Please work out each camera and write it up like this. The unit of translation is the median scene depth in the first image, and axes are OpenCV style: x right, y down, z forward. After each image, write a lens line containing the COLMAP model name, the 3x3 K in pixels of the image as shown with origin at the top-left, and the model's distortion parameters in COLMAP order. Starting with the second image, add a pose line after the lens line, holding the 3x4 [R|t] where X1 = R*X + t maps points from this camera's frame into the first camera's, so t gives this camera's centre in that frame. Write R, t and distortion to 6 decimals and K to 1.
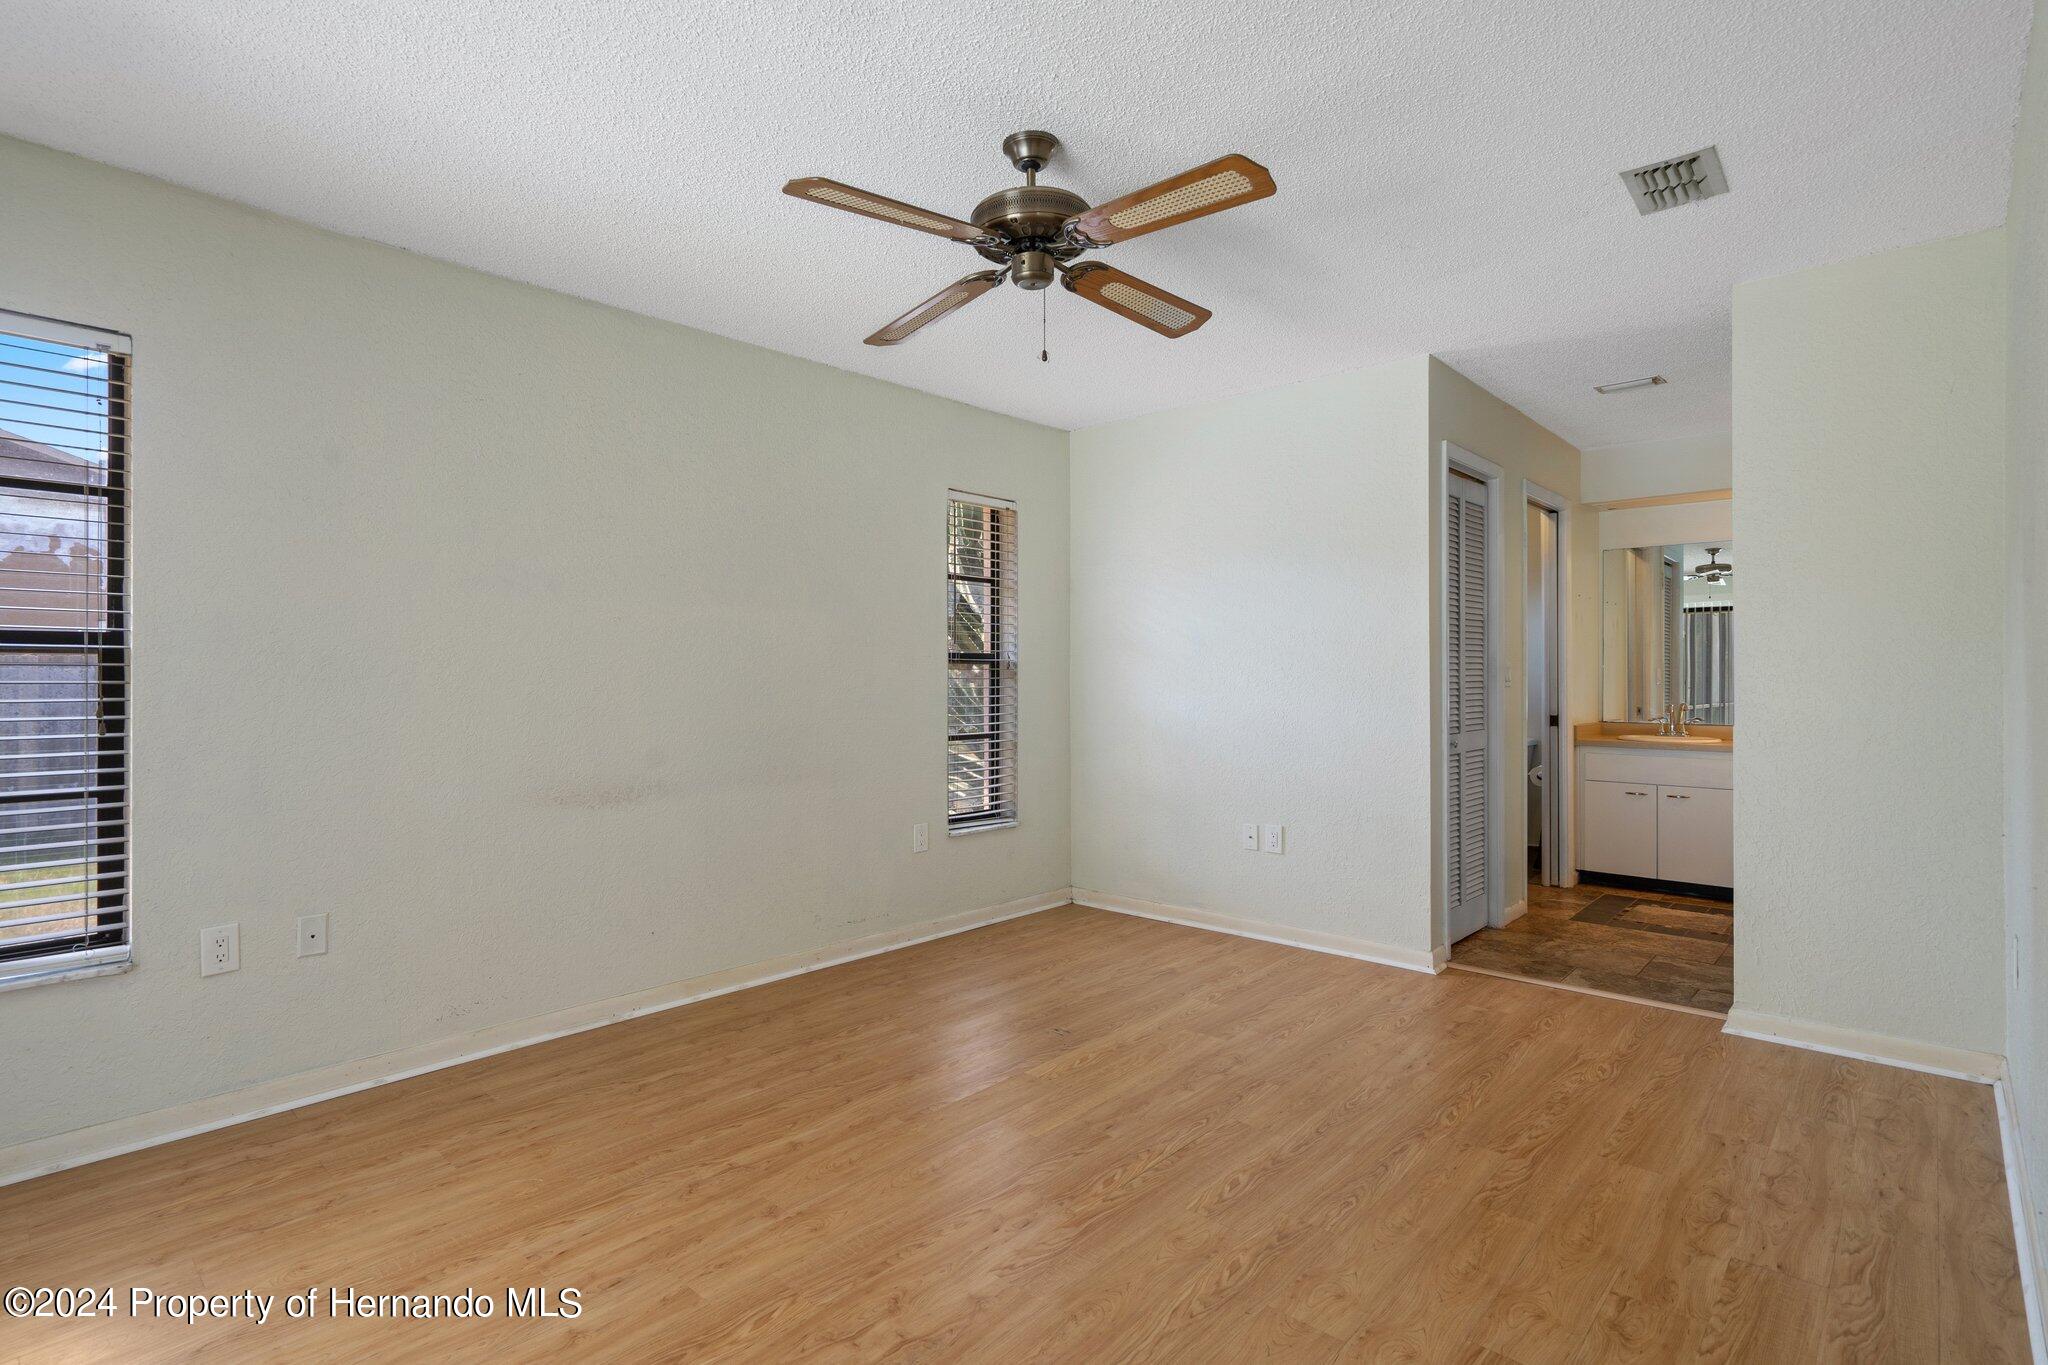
lens RADIAL K [[972.5, 0, 1023.8], [0, 972.5, 667.9], [0, 0, 1]] dist [-0.004053, -0.000164]
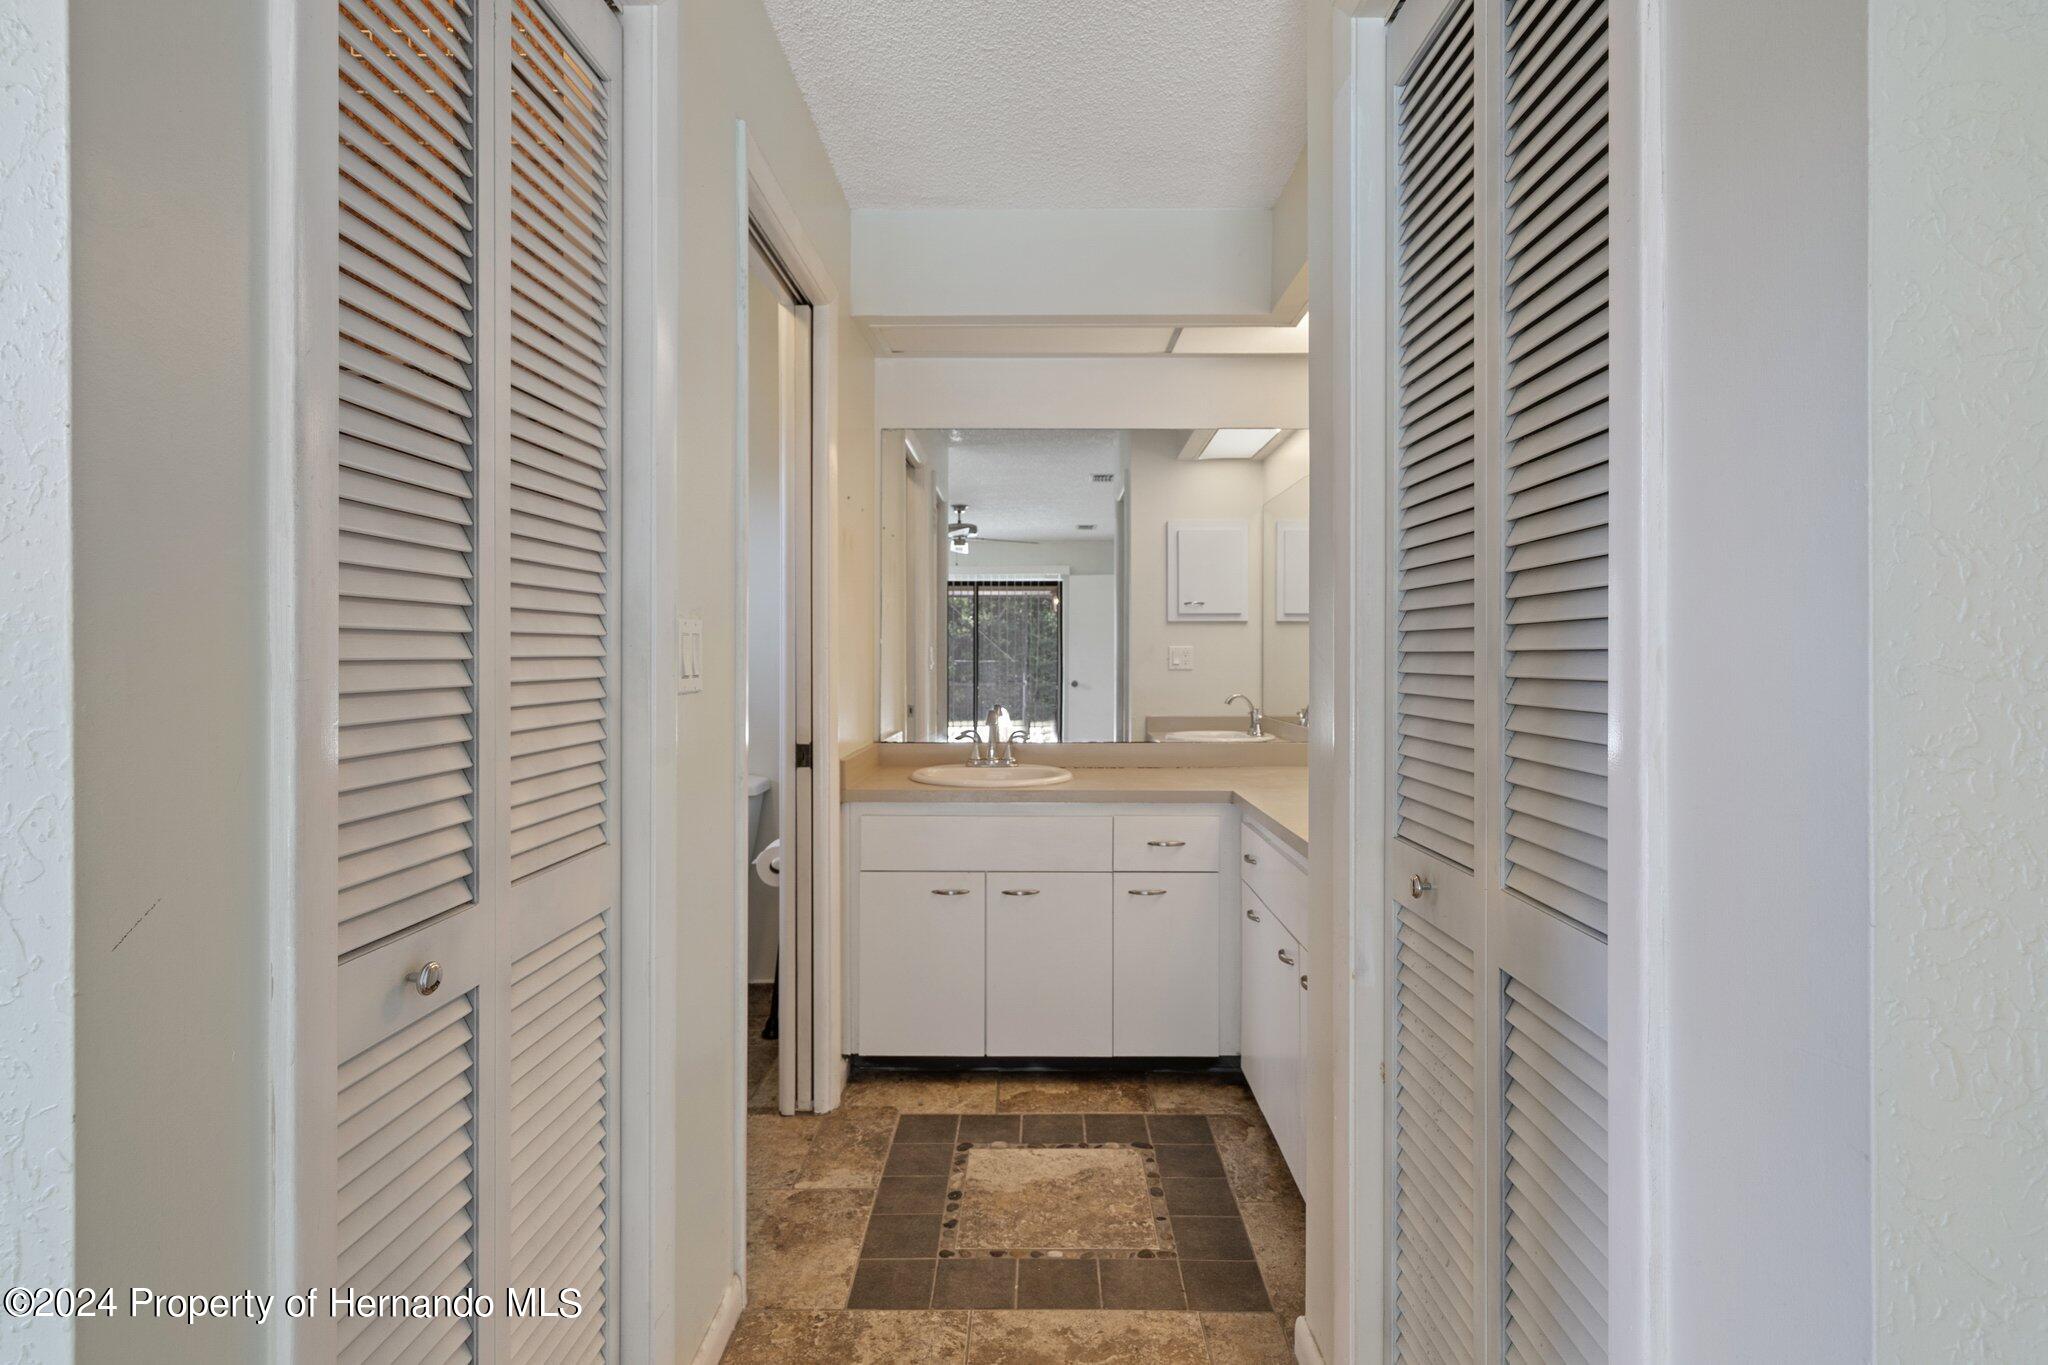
lens RADIAL K [[1001.7, 0, 1022.9], [0, 1001.7, 658.9], [0, 0, 1]] dist [-0.002065, 0.000394]
pose [[0.738152, -0.002555, 0.674630, 0.548011], [-0.002672, 0.999974, 0.006711, 0.008333], [-0.674629, -0.006757, 0.738126, 1.049836]]
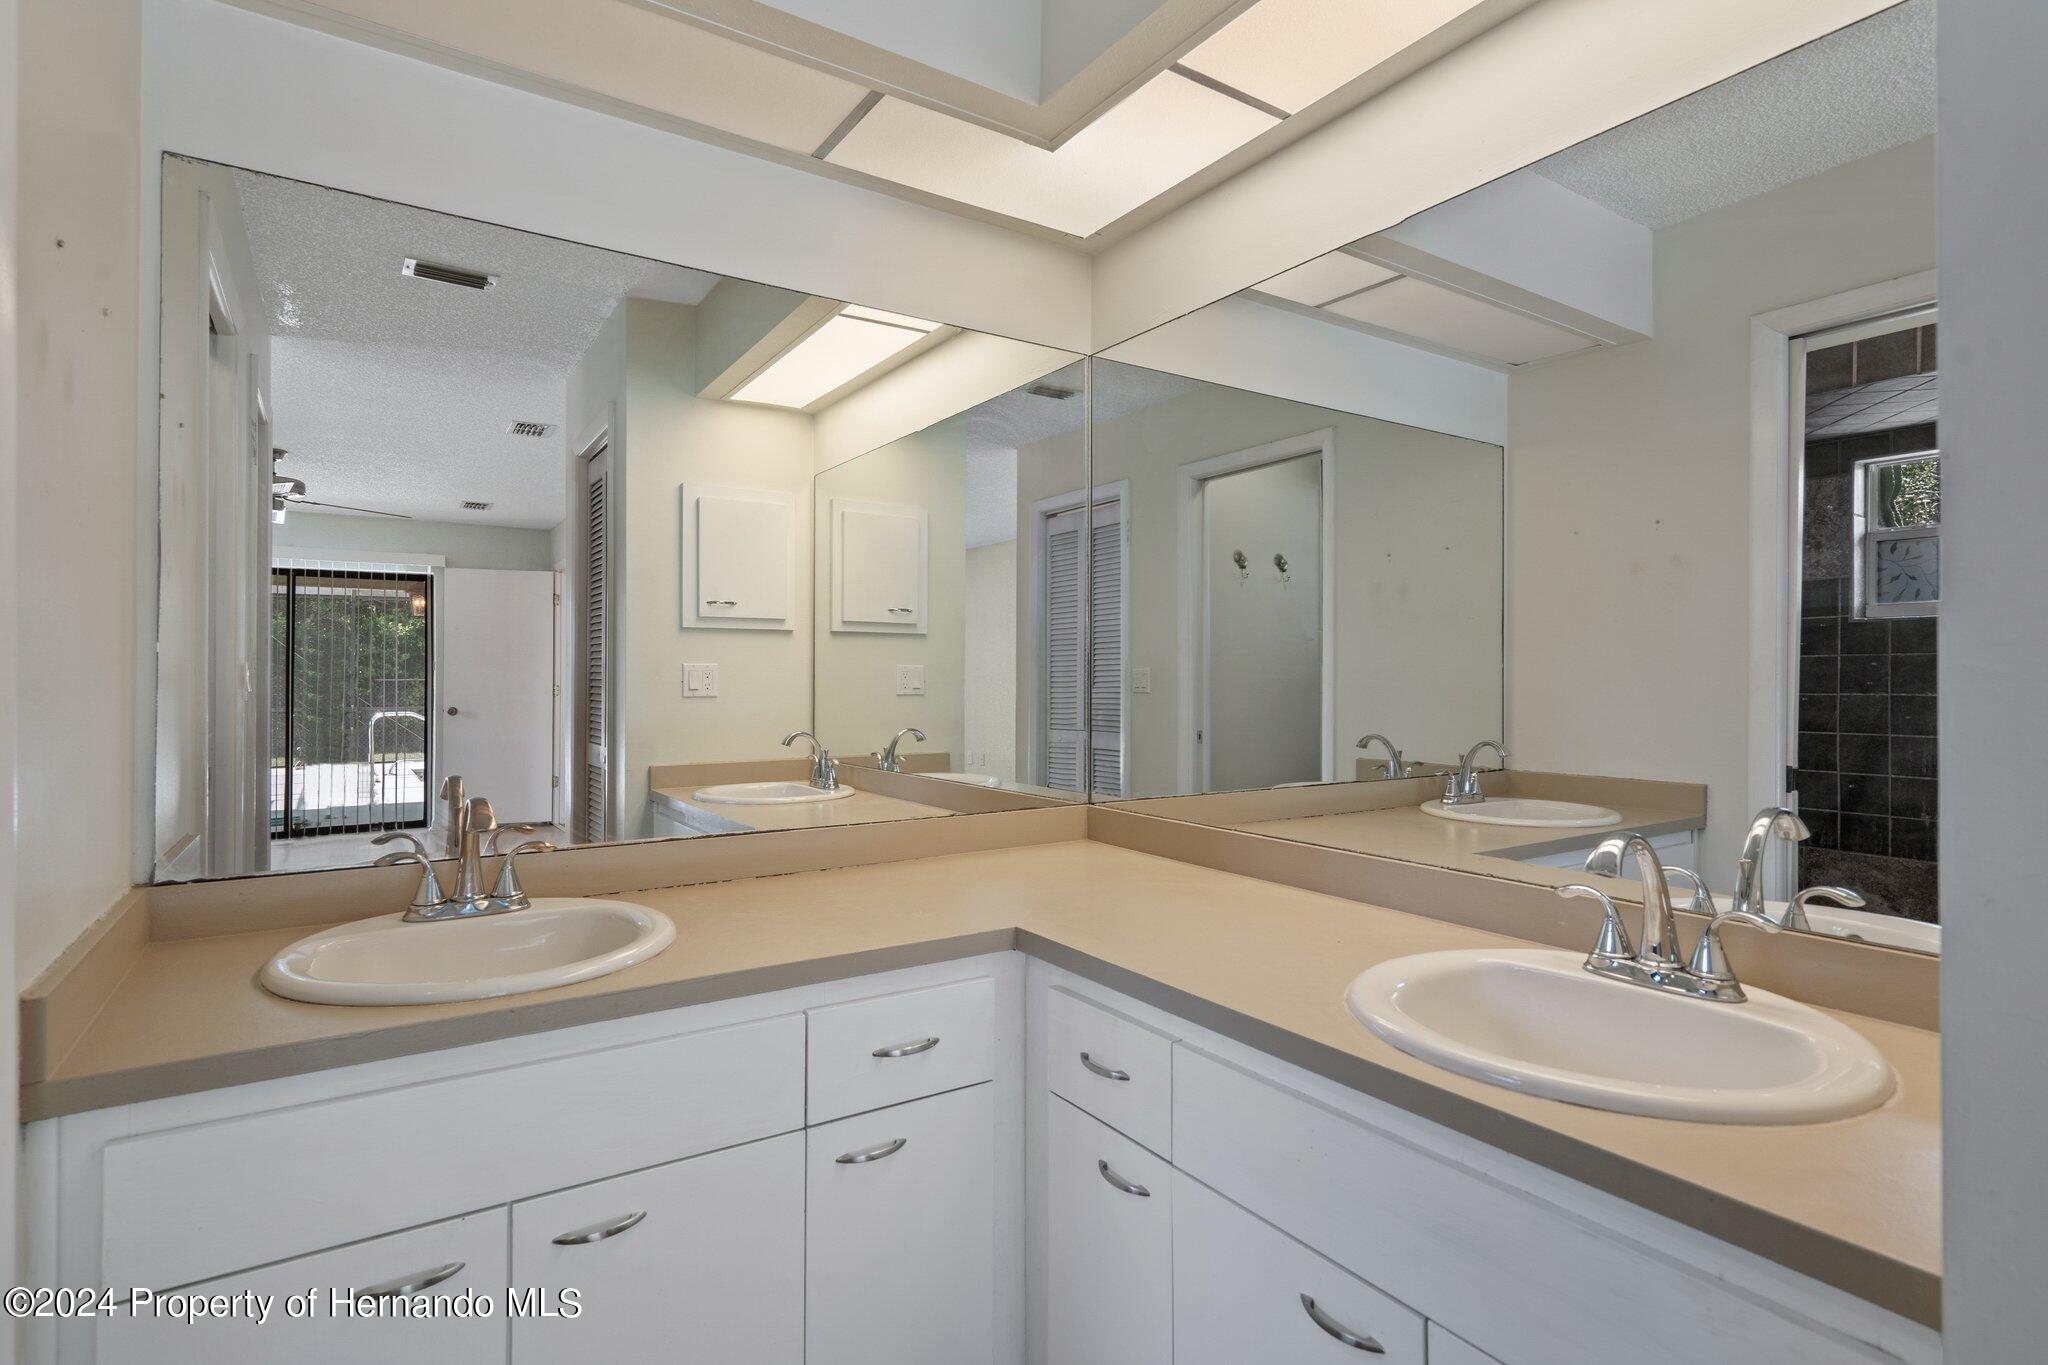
lens RADIAL K [[1019.3, 0, 1042.2], [0, 1019.3, 666.9], [0, 0, 1]] dist [0.001397, 0.000565]
pose [[0.224204, 0.008805, 0.974502, 0.802527], [-0.007916, 0.999943, -0.007214, 0.007656], [-0.974510, -0.006097, 0.224261, 1.457290]]
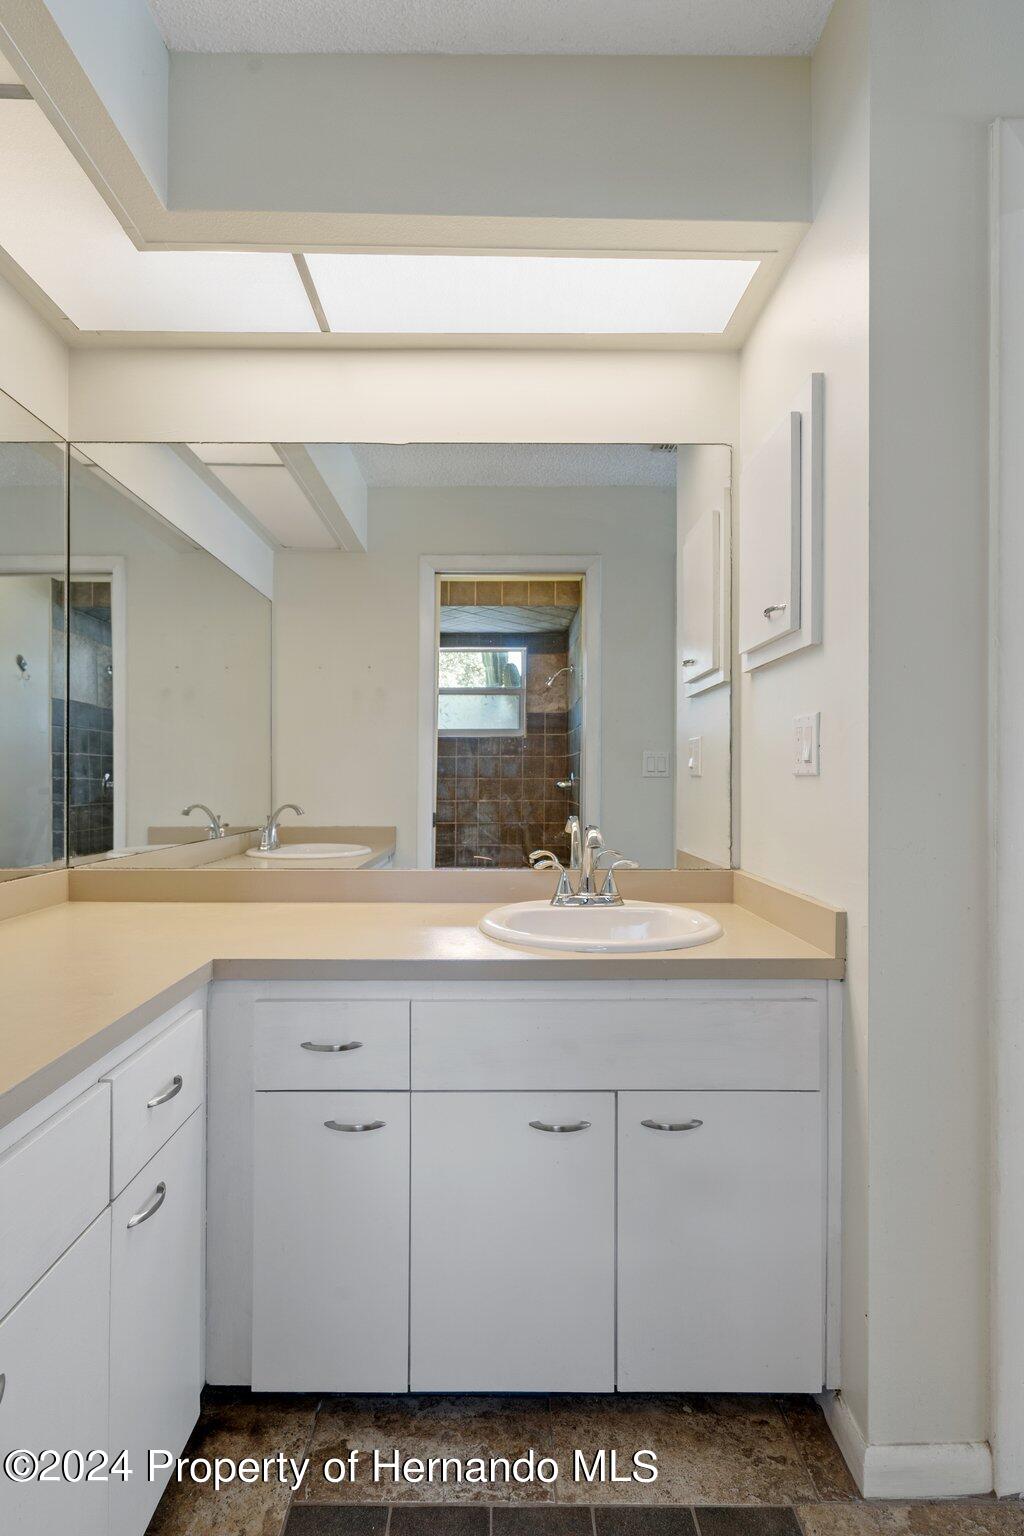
lens RADIAL K [[764.5, 0, 512.0], [0, 764.5, 768.0], [0, 0, 1]] dist [0.001397, 0.000565]
pose [[-0.691095, 0.013576, 0.722636, 0.877899], [0.006752, 0.999901, -0.012327, 0.035295], [-0.722732, -0.003639, -0.691118, 1.772544]]
